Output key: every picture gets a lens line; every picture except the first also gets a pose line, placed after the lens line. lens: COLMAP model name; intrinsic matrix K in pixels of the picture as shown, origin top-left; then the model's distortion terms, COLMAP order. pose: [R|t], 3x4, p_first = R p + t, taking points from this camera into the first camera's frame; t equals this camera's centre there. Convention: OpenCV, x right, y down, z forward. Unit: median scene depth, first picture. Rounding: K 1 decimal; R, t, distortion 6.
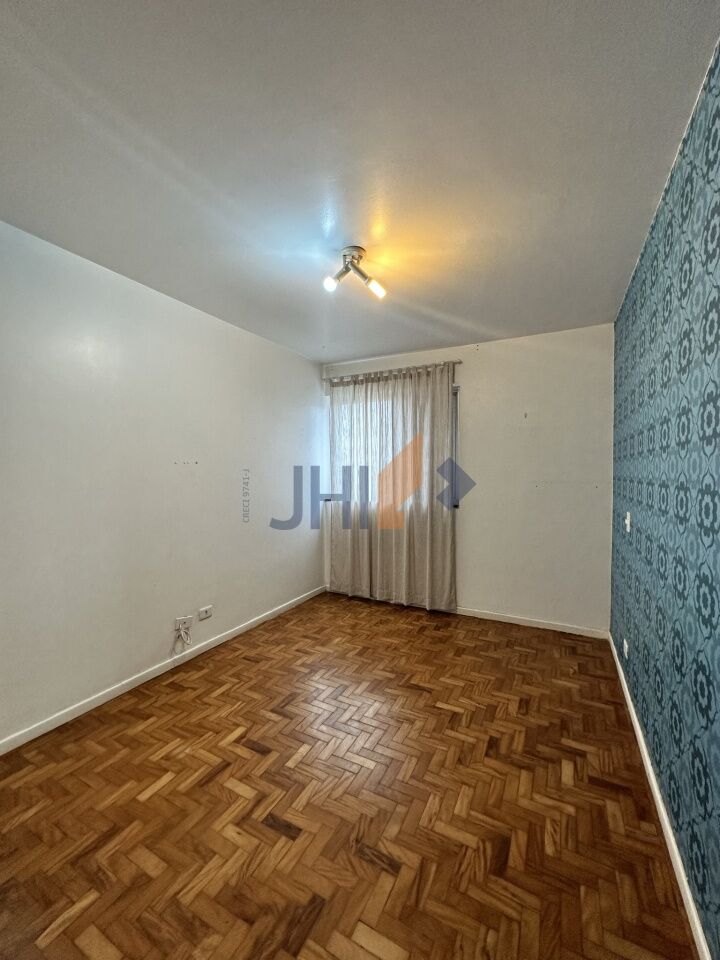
lens RADIAL K [[380.7, 0, 363.4], [0, 380.7, 477.0], [0, 0, 1]] dist [-0.003346, 0.000347]
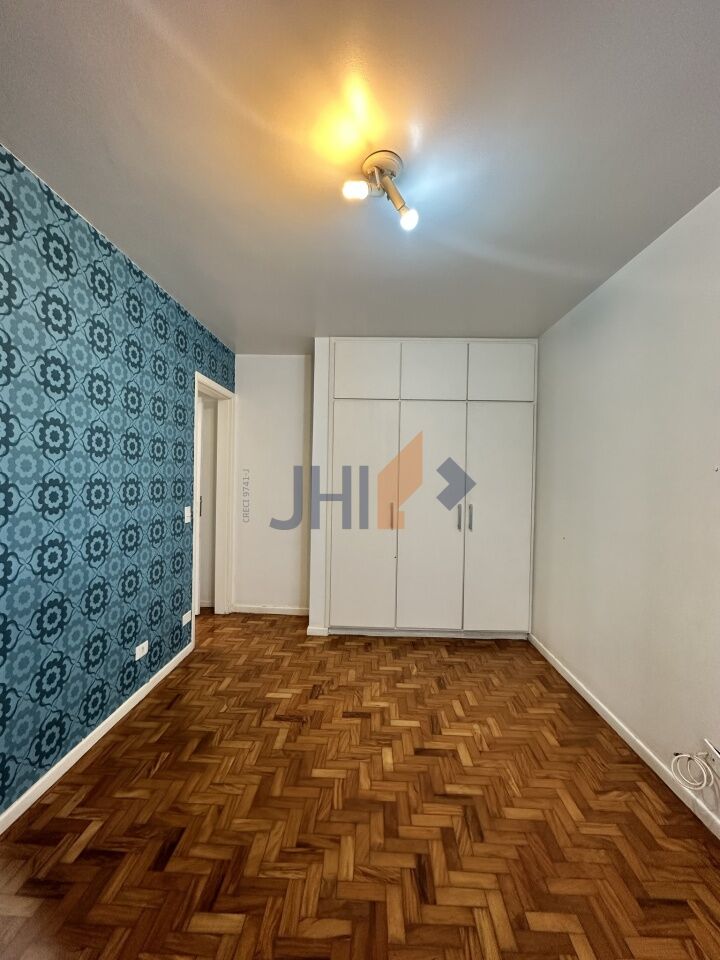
lens RADIAL K [[380.7, 0, 358.6], [0, 380.7, 480.7], [0, 0, 1]] dist [-0.003346, 0.000347]
pose [[-0.905185, -0.013084, -0.424815, 0.342890], [-0.025585, 0.999391, 0.023736, -0.028157], [0.424246, 0.032355, -0.904969, 1.884351]]
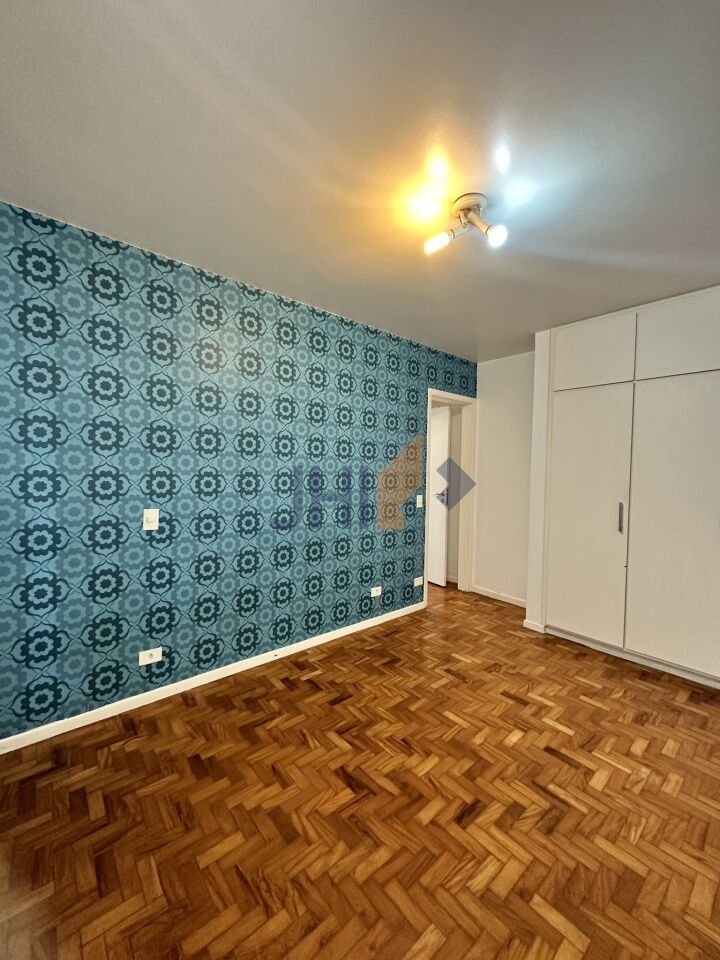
lens RADIAL K [[380.7, 0, 359.2], [0, 380.7, 480.9], [0, 0, 1]] dist [-0.003346, 0.000347]
pose [[-0.924016, -0.029332, 0.381226, -0.158113], [-0.011628, 0.998748, 0.048662, -0.035526], [-0.382176, 0.040532, -0.923200, 2.153328]]
